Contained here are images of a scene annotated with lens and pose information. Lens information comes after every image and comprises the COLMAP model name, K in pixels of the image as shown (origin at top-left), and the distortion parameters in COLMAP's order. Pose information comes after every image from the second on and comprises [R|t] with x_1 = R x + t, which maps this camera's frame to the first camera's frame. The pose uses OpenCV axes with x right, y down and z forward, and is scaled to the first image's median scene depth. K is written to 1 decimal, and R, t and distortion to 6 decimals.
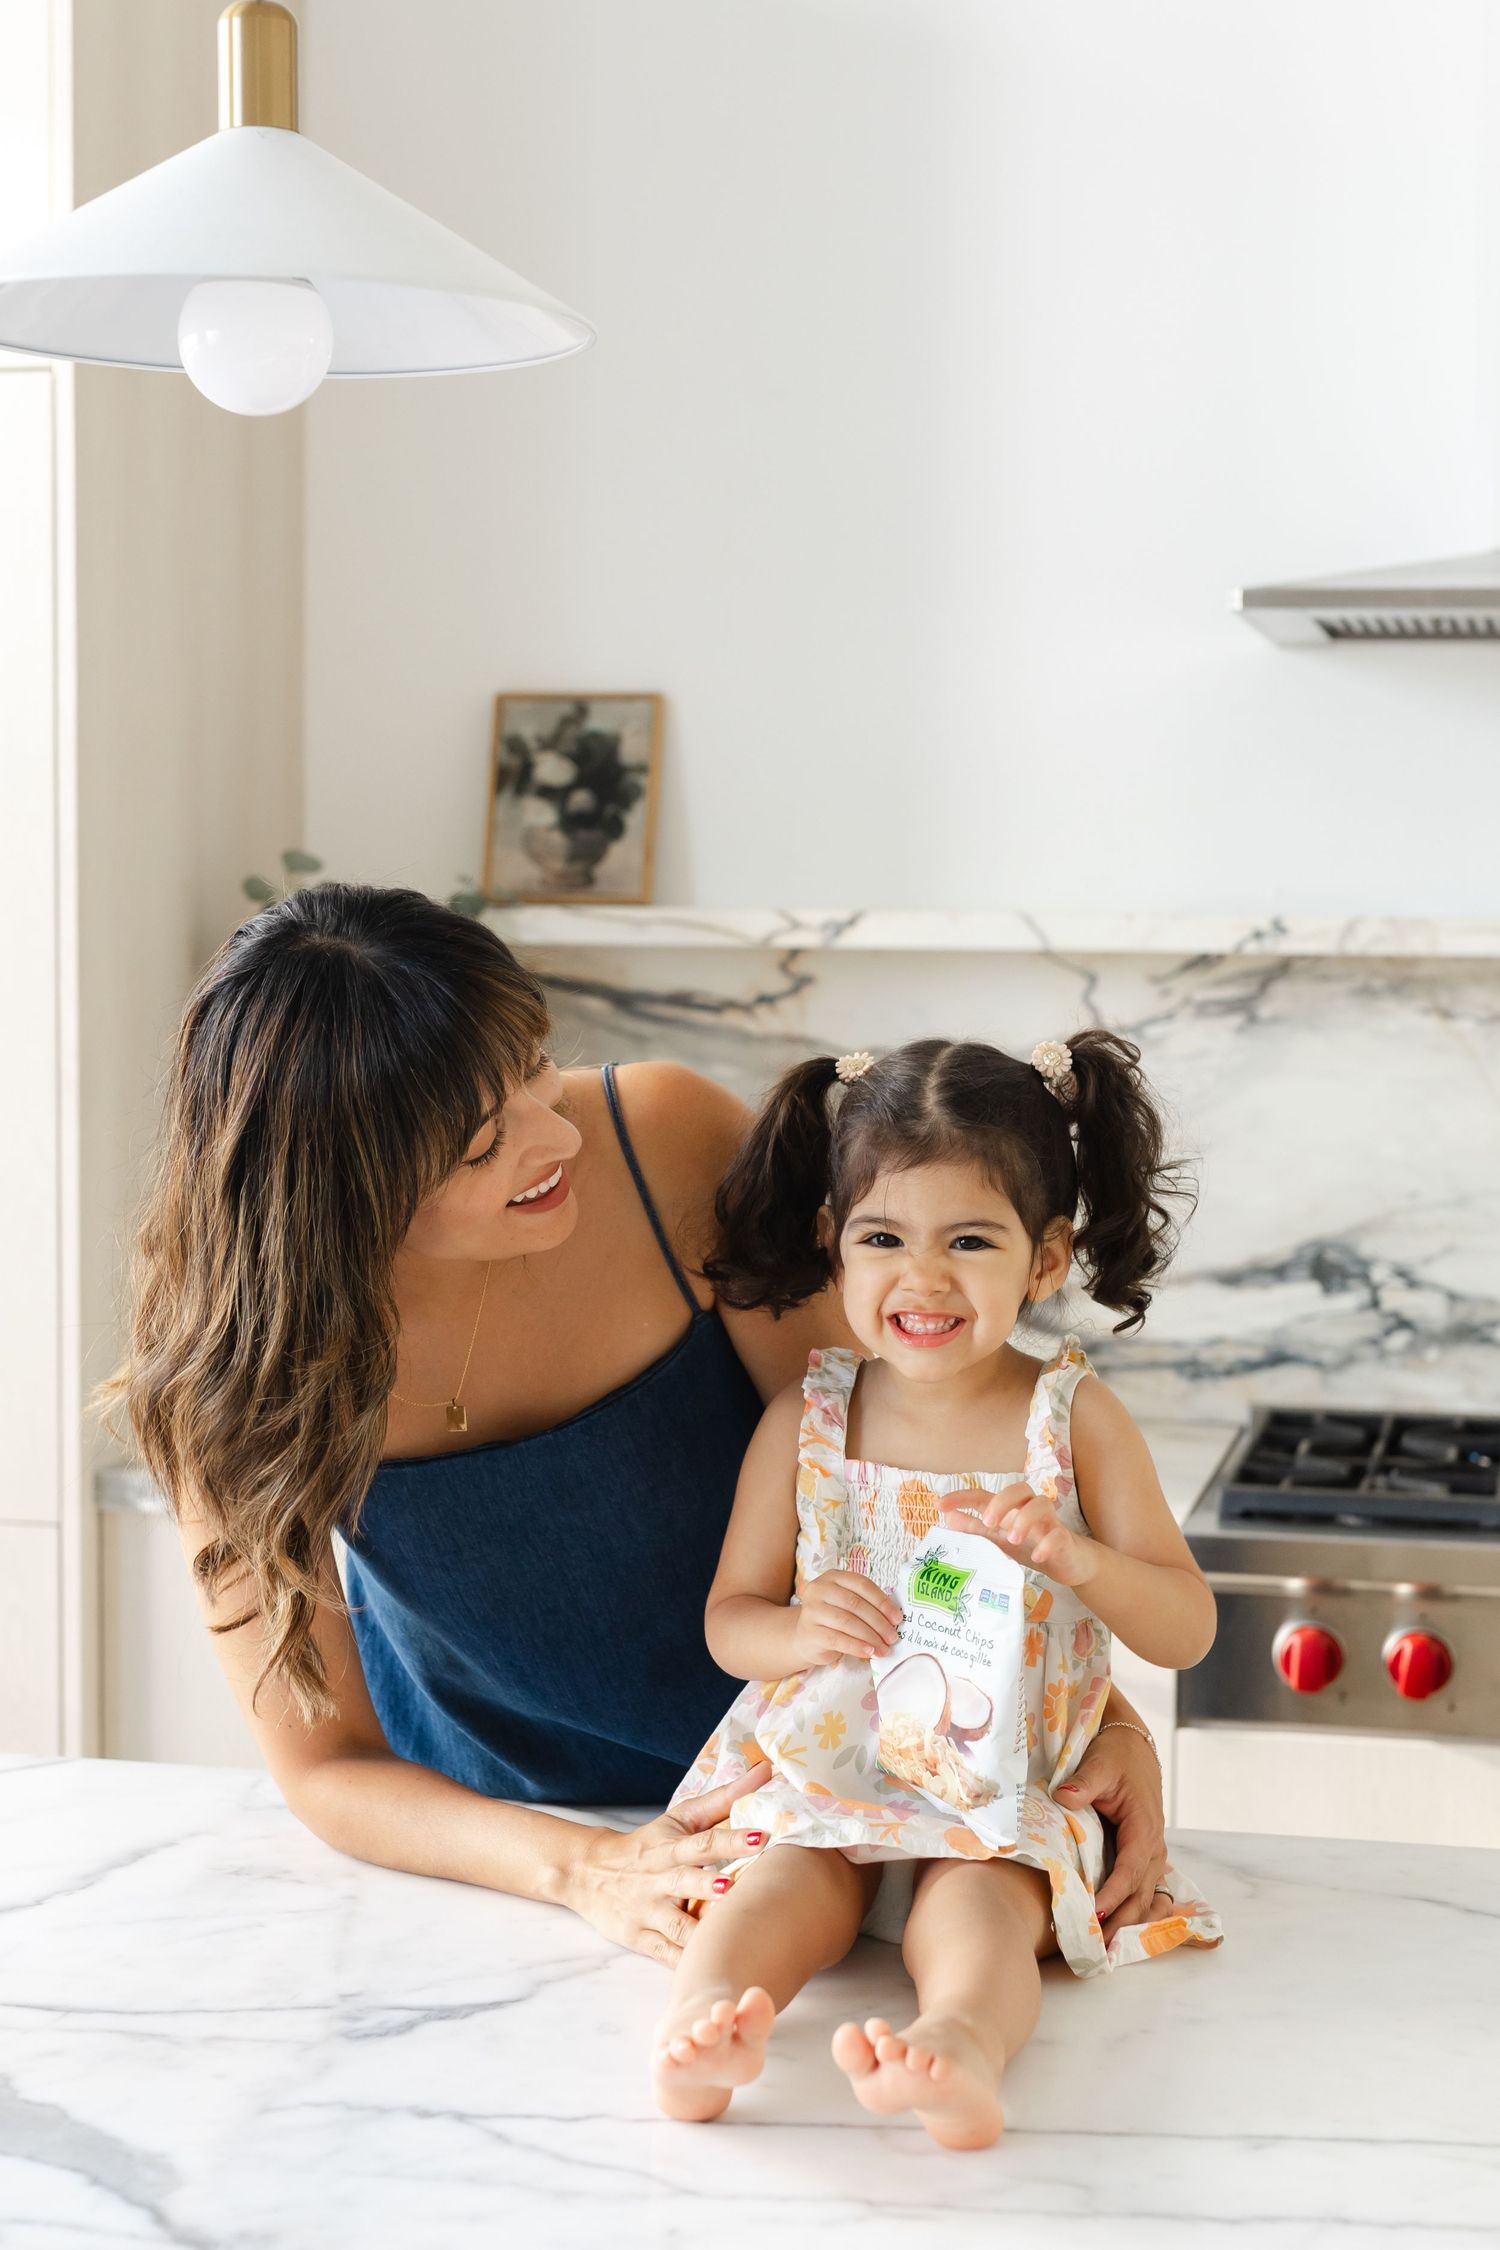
lens RADIAL K [[3593.9, 0, 802.1], [0, 3593.9, 1191.7], [0, 0, 1]] dist [-0.007663, 0.001459]
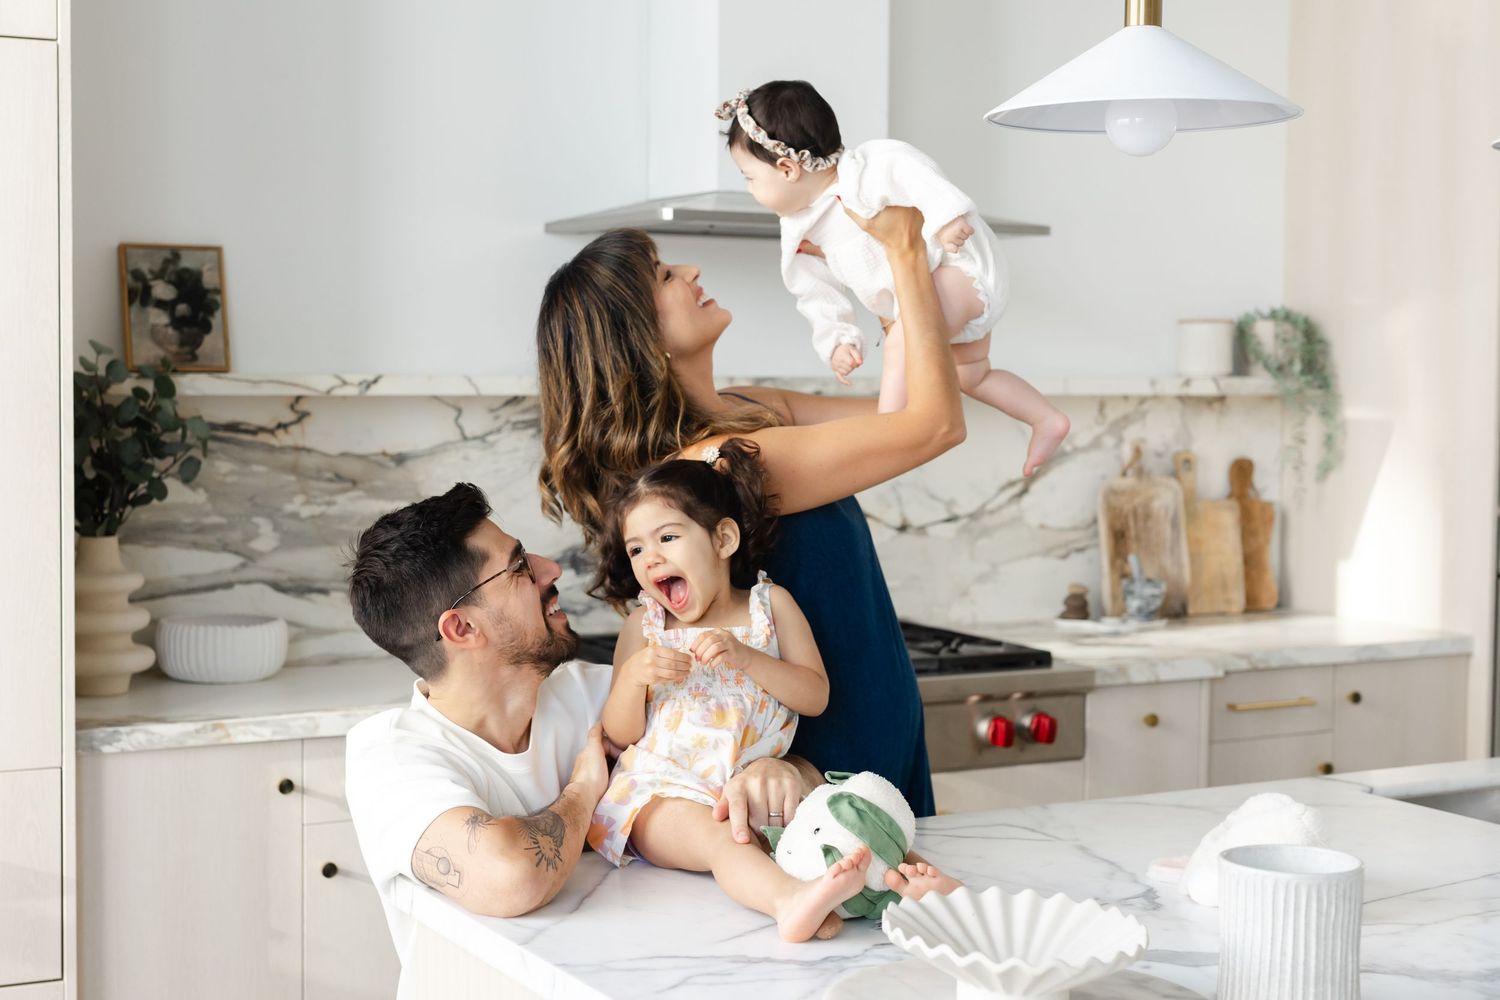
lens RADIAL K [[2271.6, 0, 685.7], [0, 2271.6, 493.3], [0, 0, 1]] dist [-0.010479, -0.009388]
pose [[0.767787, -0.042237, 0.639312, -0.571399], [0.051800, 0.998650, 0.003768, -0.015891], [-0.638608, 0.030224, 0.768939, 0.044605]]
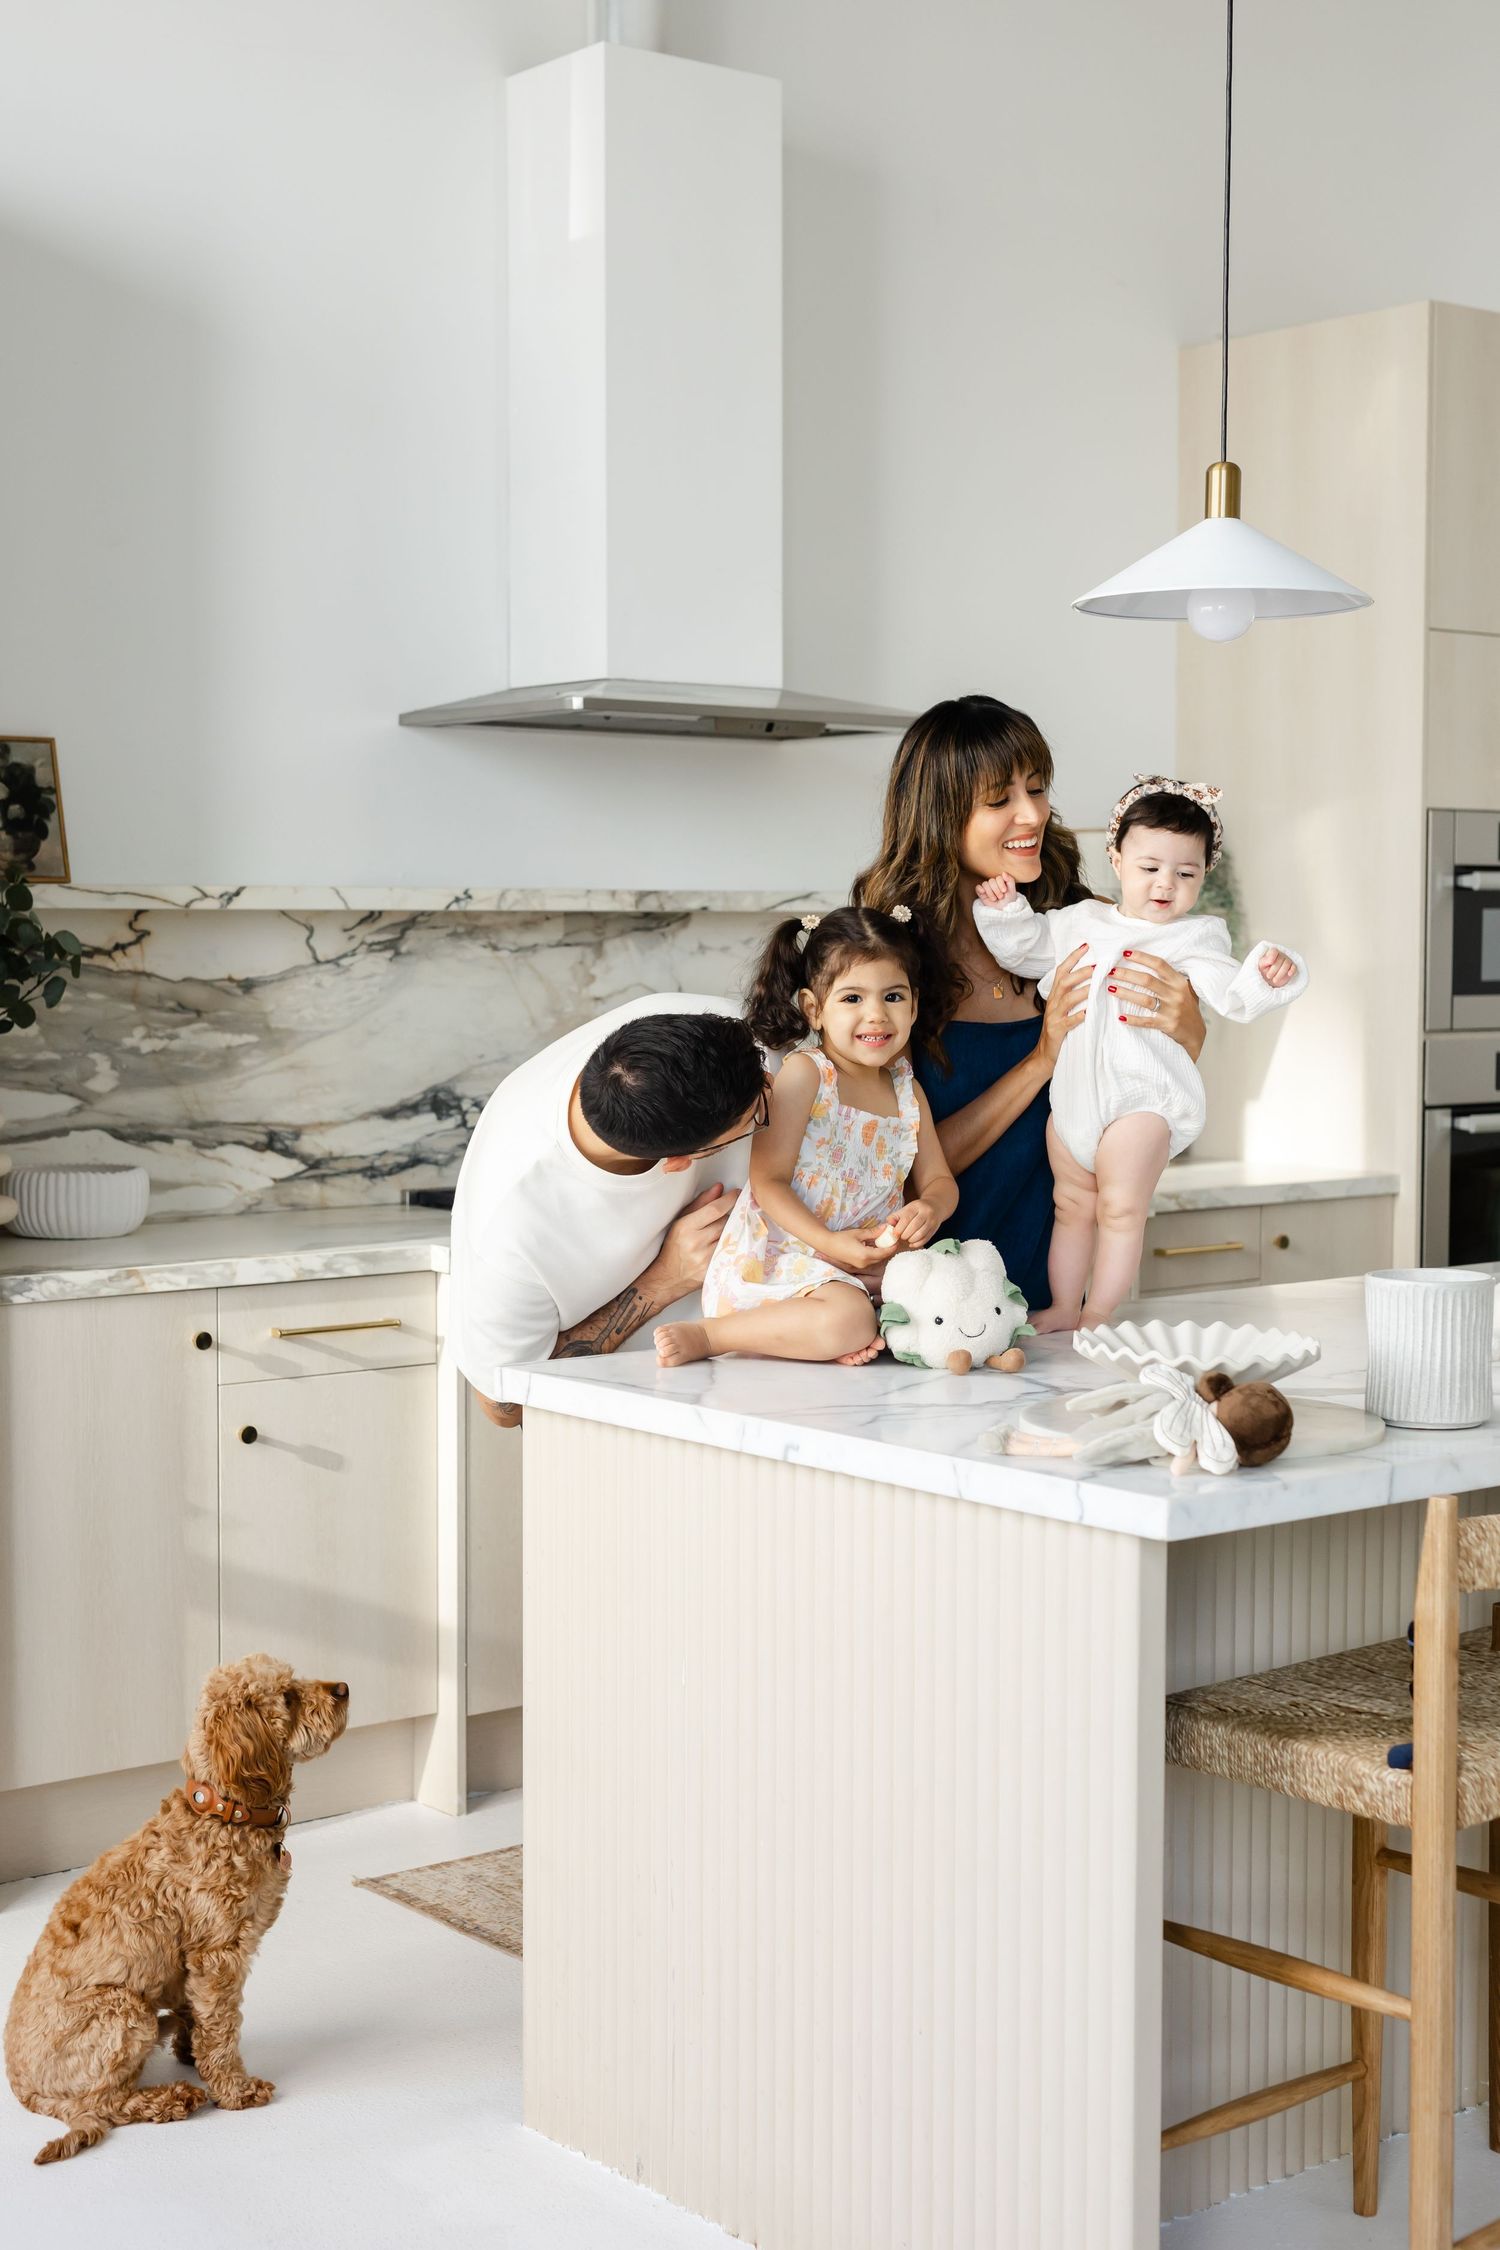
lens RADIAL K [[3141.7, 0, 750.0], [0, 3141.7, 1125.0], [0, 0, 1]] dist [-0.013076, -0.049316]
pose [[0.631793, -0.059293, 0.772866, -0.873257], [0.068295, 0.997451, 0.020694, 0.010993], [-0.772123, 0.039708, 0.634232, -0.019814]]
